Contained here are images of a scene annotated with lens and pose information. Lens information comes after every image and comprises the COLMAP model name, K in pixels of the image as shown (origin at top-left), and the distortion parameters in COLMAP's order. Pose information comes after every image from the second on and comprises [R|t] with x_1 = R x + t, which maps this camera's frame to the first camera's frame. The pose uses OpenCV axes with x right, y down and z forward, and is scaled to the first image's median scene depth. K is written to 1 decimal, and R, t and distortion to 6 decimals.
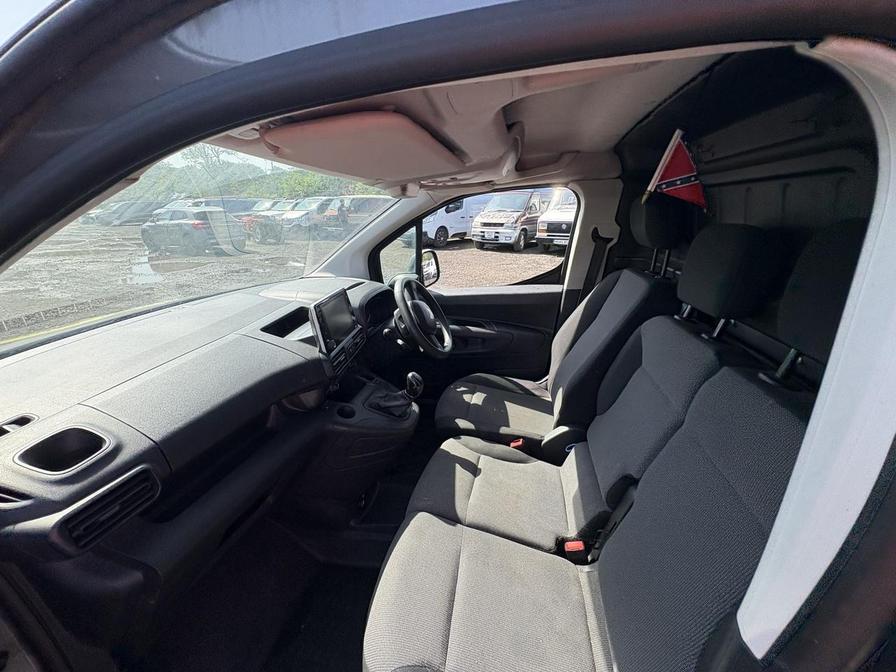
lens RADIAL K [[364.7, 0, 447.5], [0, 364.7, 336.8], [0, 0, 1]] dist [-0.000410, 0.002754]
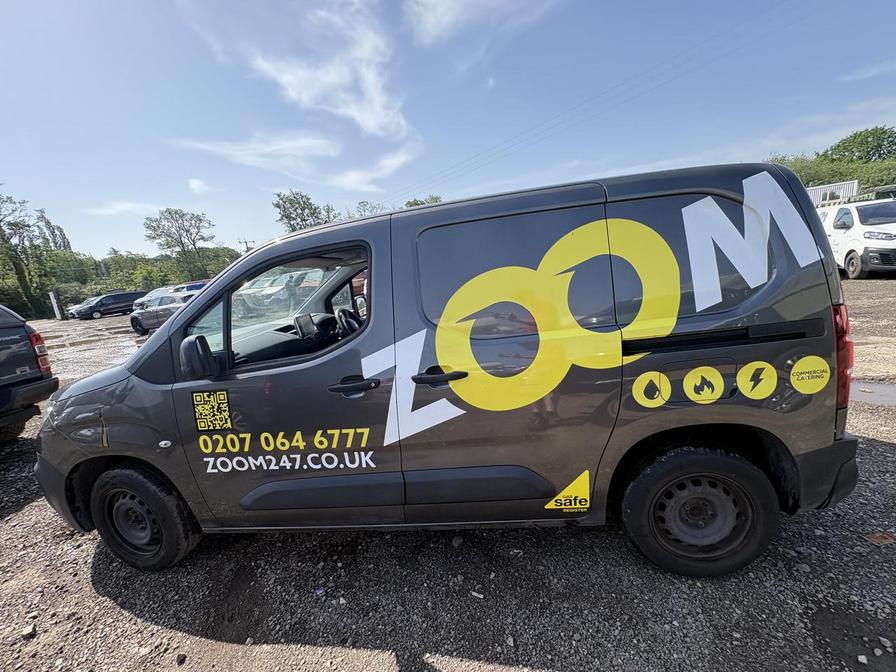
lens RADIAL K [[363.0, 0, 447.1], [0, 363.0, 330.6], [0, 0, 1]] dist [0.004025, 0.000883]
pose [[0.992234, -0.112845, 0.052317, 0.335265], [0.119987, 0.979210, -0.163558, 0.349909], [-0.032773, 0.168566, 0.985145, -0.947043]]
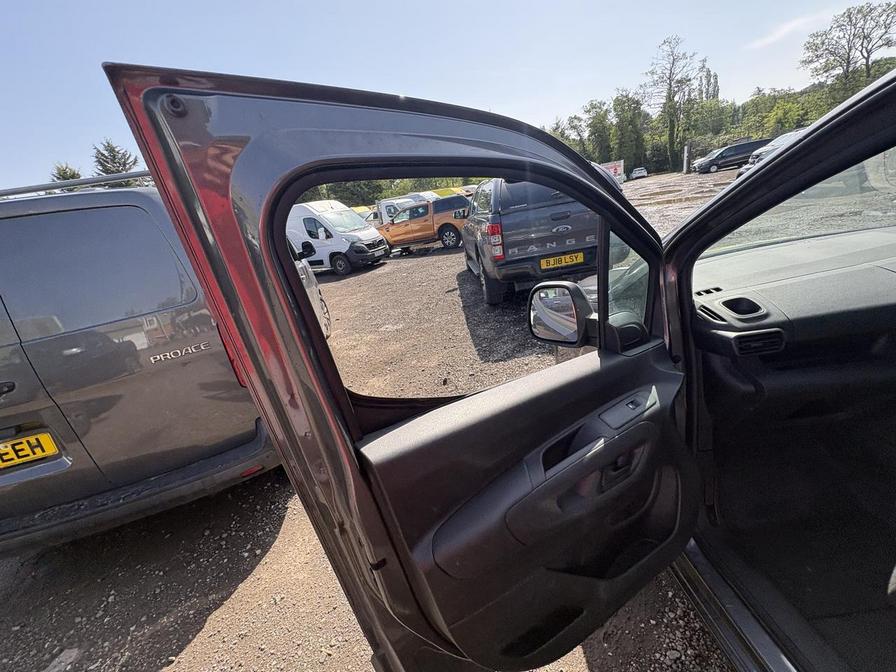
lens RADIAL K [[363.0, 0, 447.1], [0, 363.0, 330.6], [0, 0, 1]] dist [0.004025, 0.000883]
pose [[0.259131, 0.284571, -0.922968, 0.116135], [-0.166106, 0.954502, 0.247658, 0.081809], [0.951451, 0.089135, 0.294610, -0.360464]]
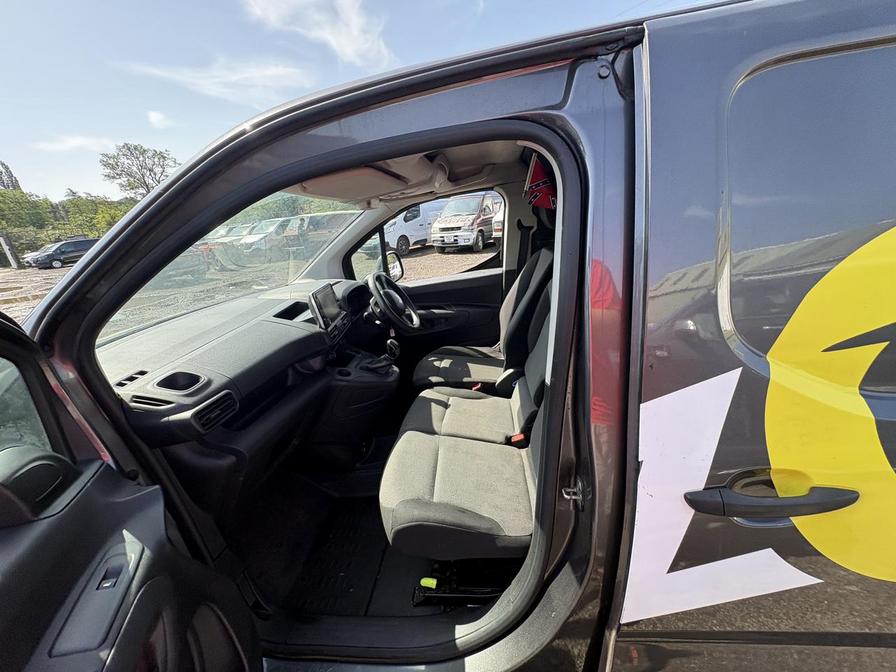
lens RADIAL K [[357.9, 0, 450.3], [0, 357.9, 335.1], [0, 0, 1]] dist [0.003630, 0.000242]
pose [[0.989249, -0.120486, 0.082888, 0.010811], [0.121884, 0.992472, -0.011989, 0.101554], [-0.080819, 0.021962, 0.996487, -0.256824]]
